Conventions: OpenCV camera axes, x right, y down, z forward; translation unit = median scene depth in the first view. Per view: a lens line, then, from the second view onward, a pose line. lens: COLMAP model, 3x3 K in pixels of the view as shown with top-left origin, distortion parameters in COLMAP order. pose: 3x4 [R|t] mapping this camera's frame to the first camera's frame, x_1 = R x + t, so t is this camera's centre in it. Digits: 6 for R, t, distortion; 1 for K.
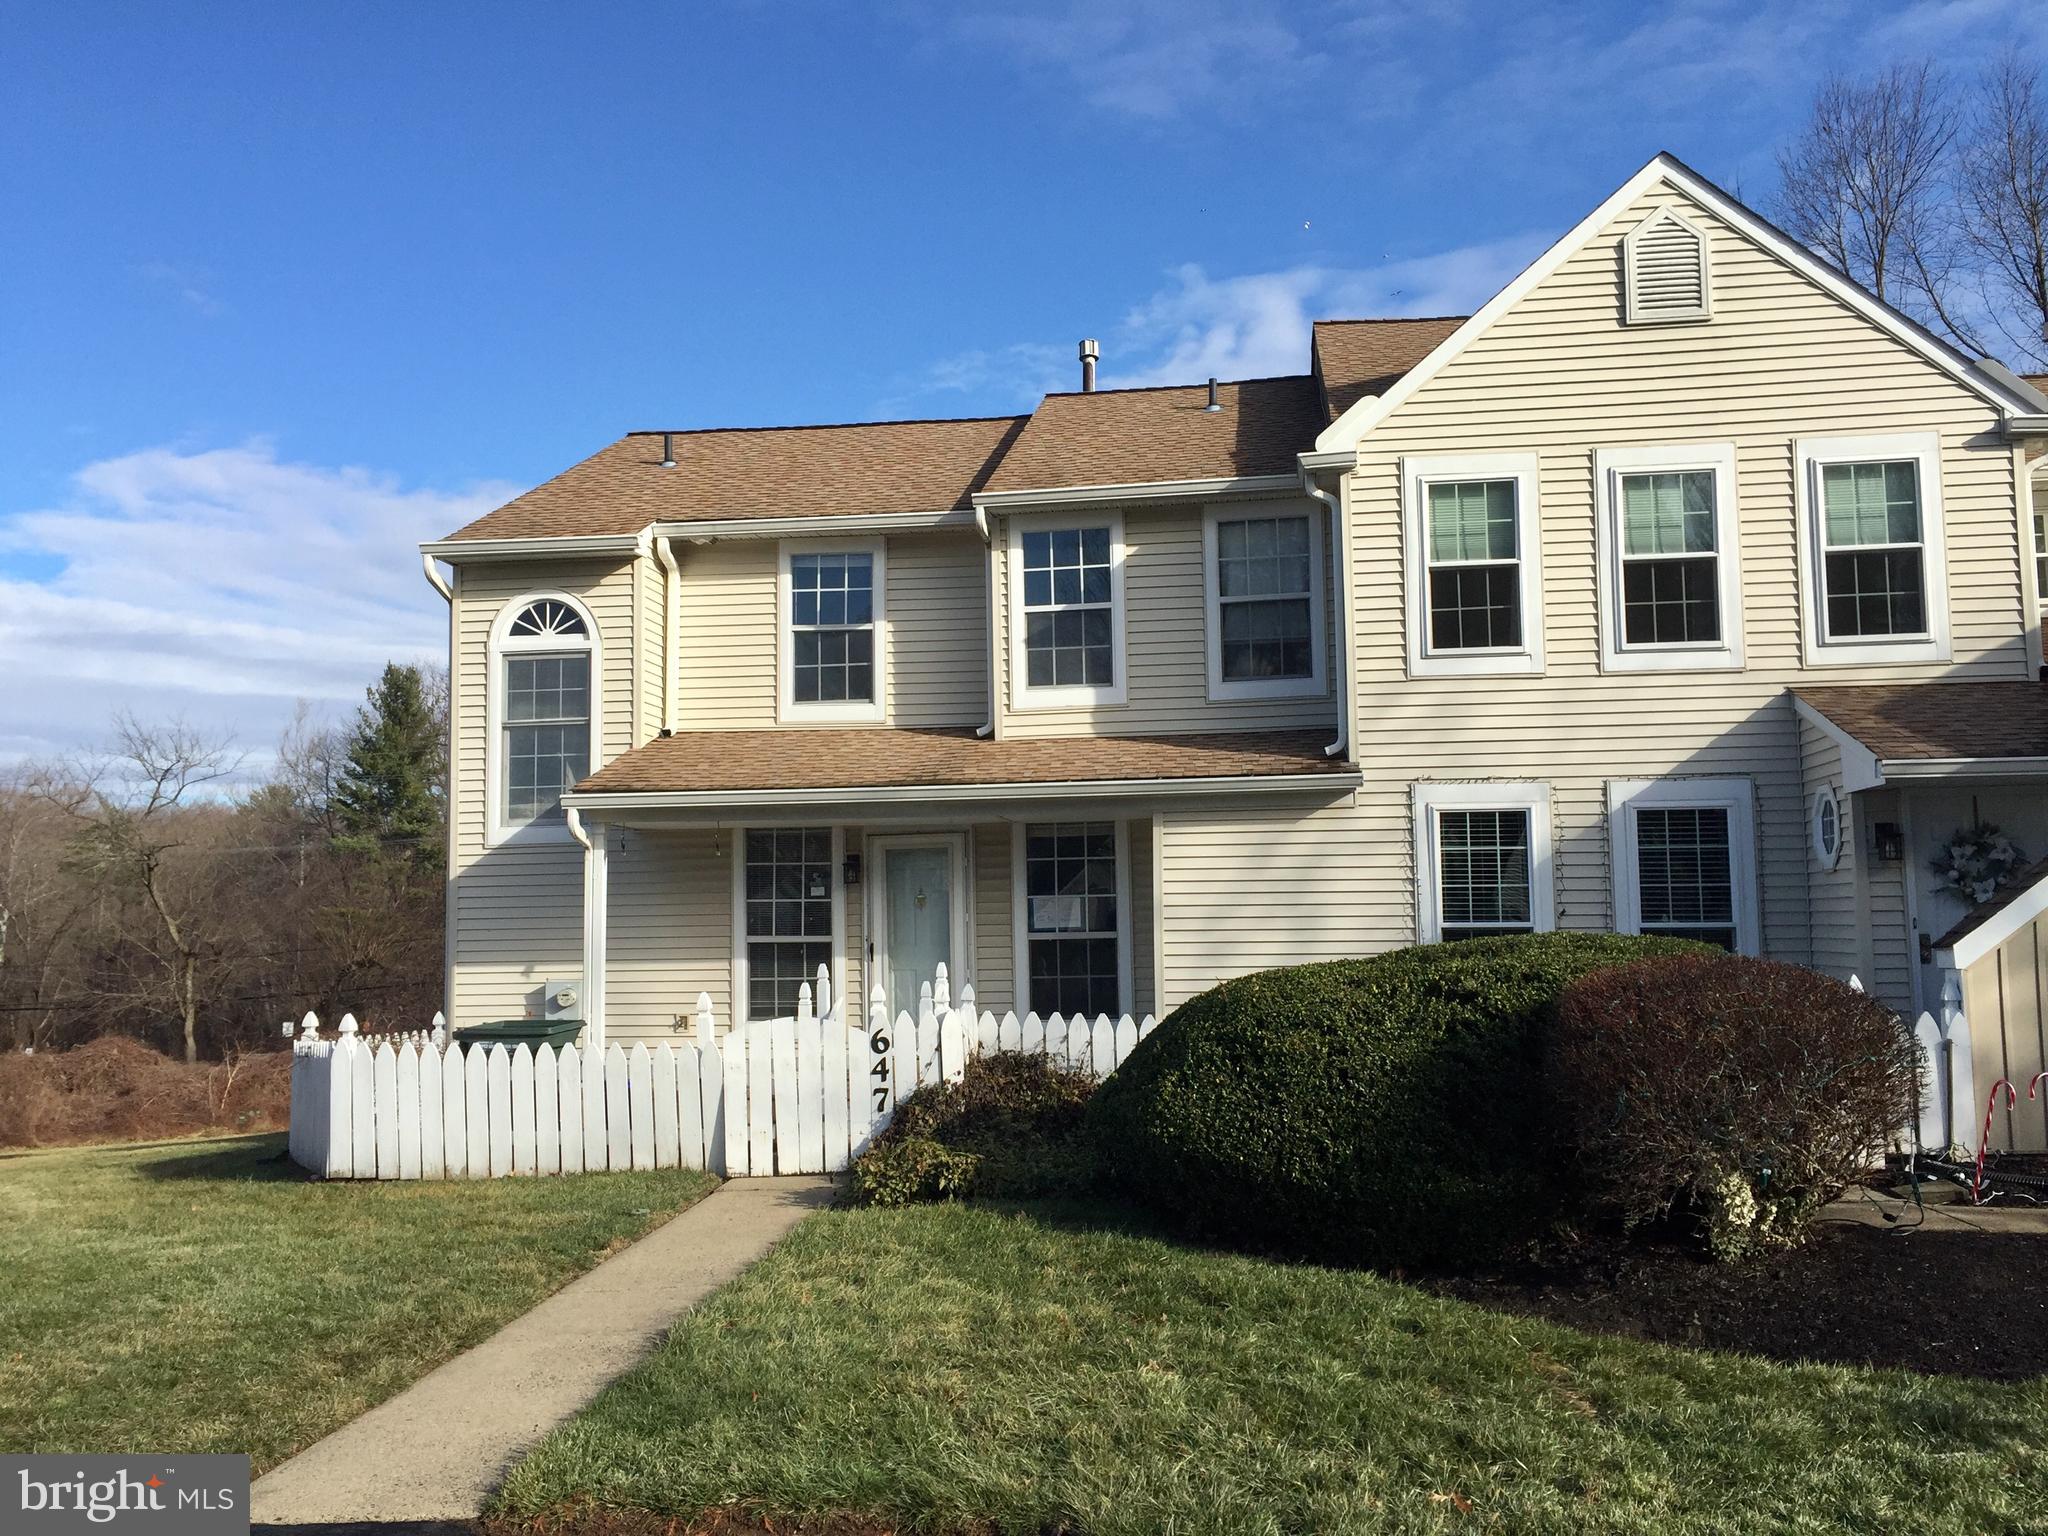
lens RADIAL K [[1738.9, 0, 1015.9], [0, 1738.9, 773.1], [0, 0, 1]] dist [0.089359, -0.113852]
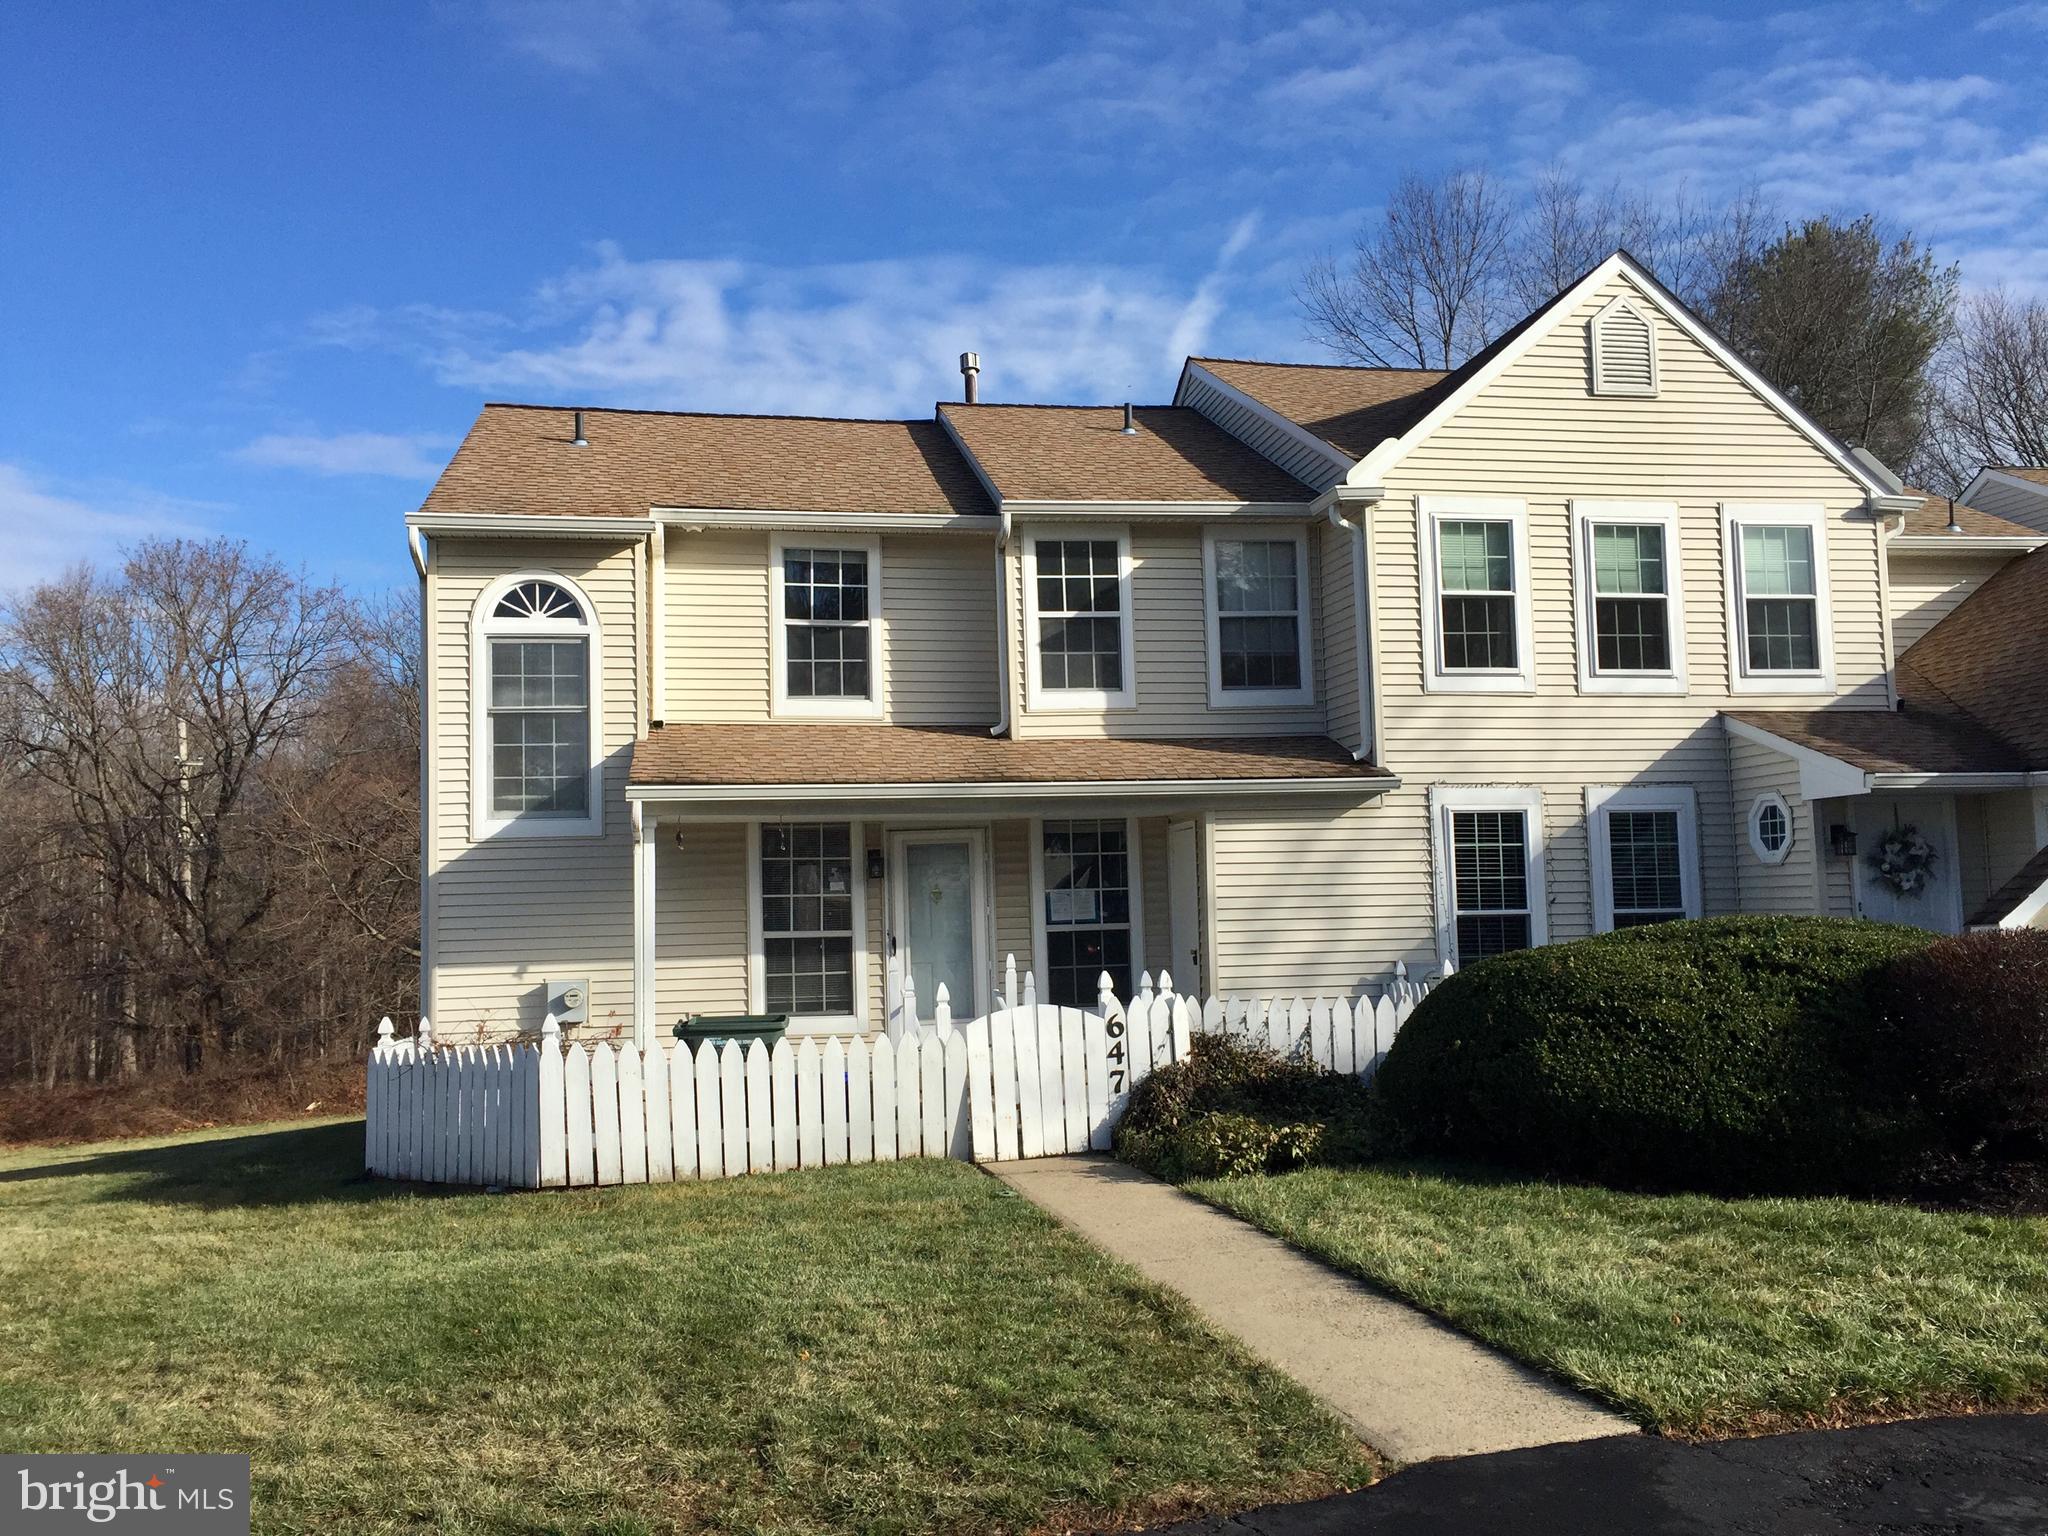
lens RADIAL K [[1738.9, 0, 1004.2], [0, 1738.9, 770.8], [0, 0, 1]] dist [0.089359, -0.113852]
pose [[0.948911, 0.016722, 0.315102, -0.384712], [-0.016291, 0.999859, -0.004001, 0.004543], [-0.315124, -0.001336, 0.949049, 0.021009]]
